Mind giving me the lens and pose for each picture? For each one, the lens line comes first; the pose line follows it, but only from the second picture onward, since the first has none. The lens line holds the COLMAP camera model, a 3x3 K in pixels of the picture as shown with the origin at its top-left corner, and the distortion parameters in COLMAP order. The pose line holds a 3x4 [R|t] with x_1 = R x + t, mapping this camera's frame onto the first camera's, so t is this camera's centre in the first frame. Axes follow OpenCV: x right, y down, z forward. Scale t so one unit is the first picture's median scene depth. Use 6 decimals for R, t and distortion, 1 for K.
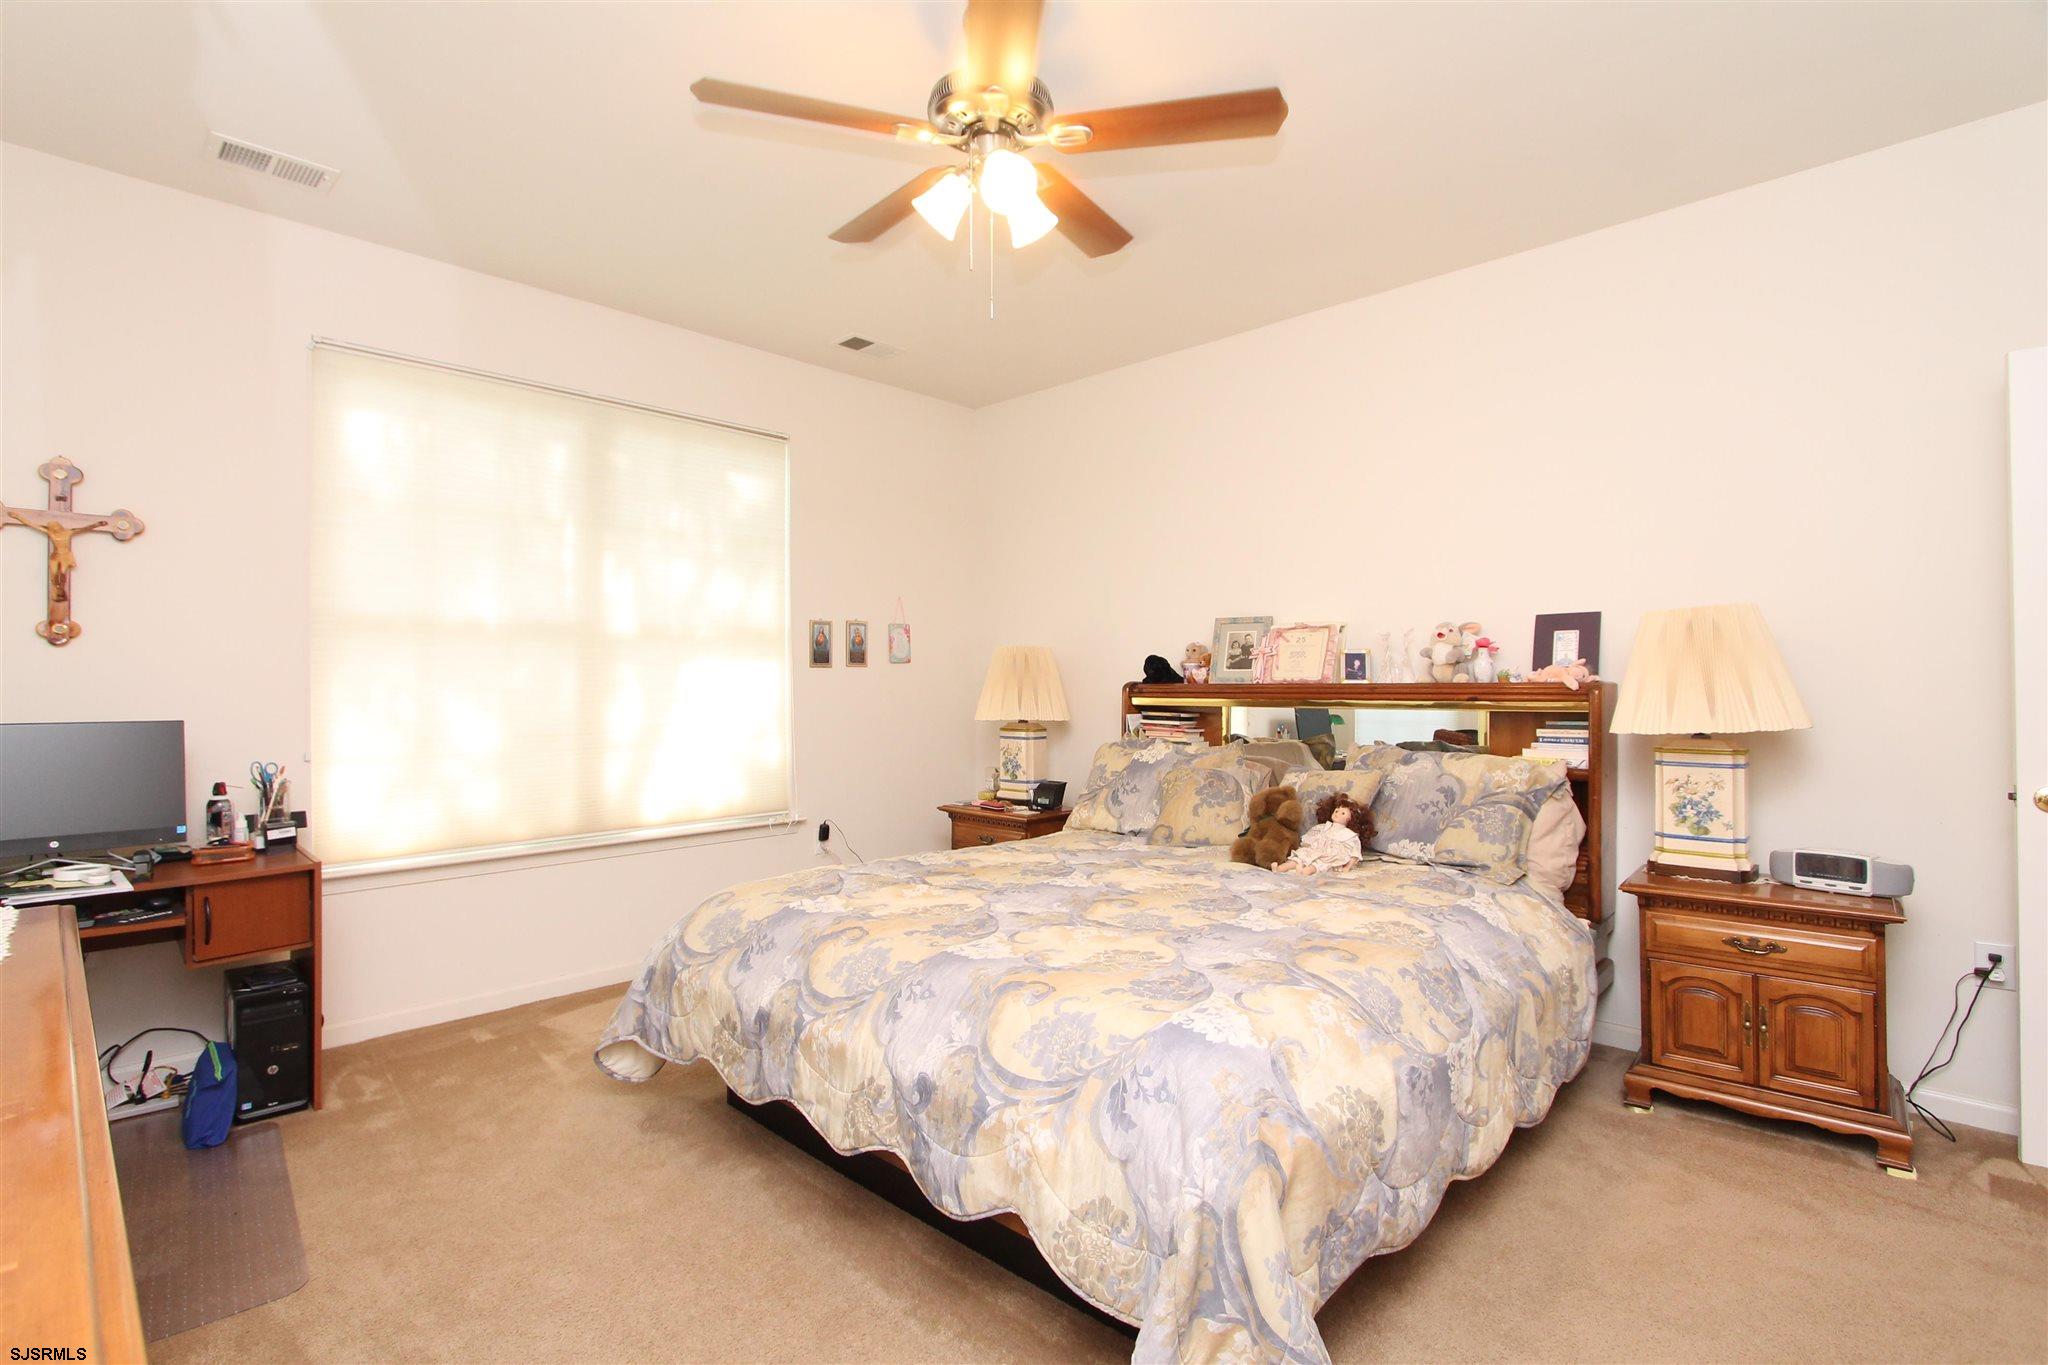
lens RADIAL K [[947.4, 0, 1021.6], [0, 947.4, 678.4], [0, 0, 1]] dist [-0.017325, 0.002818]
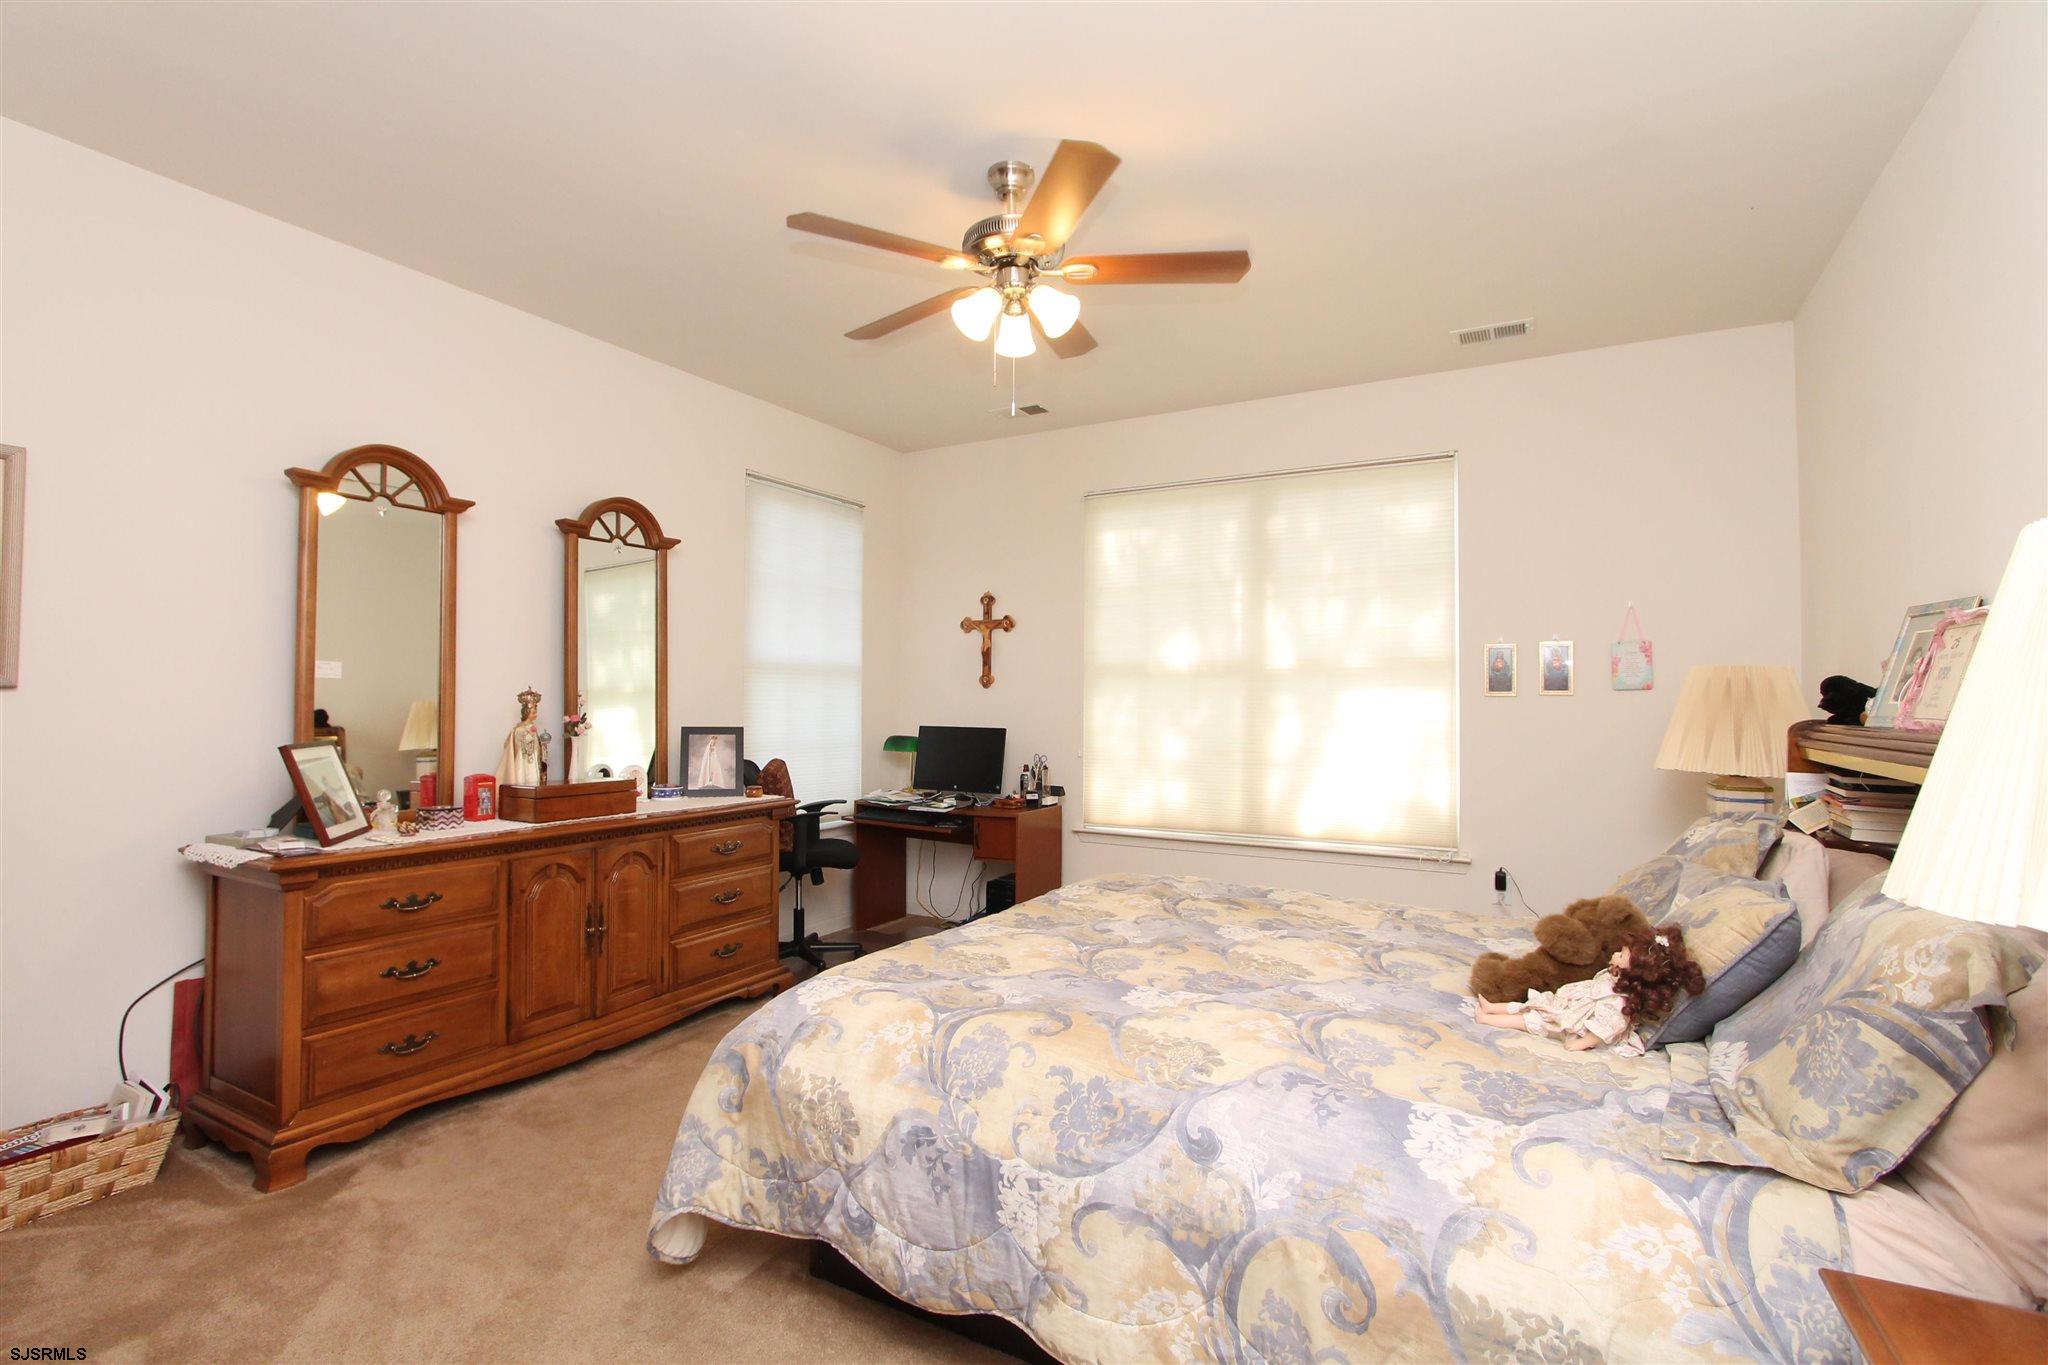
lens RADIAL K [[947.4, 0, 1023.4], [0, 947.4, 686.1], [0, 0, 1]] dist [-0.017325, 0.002818]
pose [[0.253116, -0.010261, -0.967381, 0.832618], [-0.004377, 0.999921, -0.011751, -0.014147], [0.967426, 0.007209, 0.253051, 0.517391]]
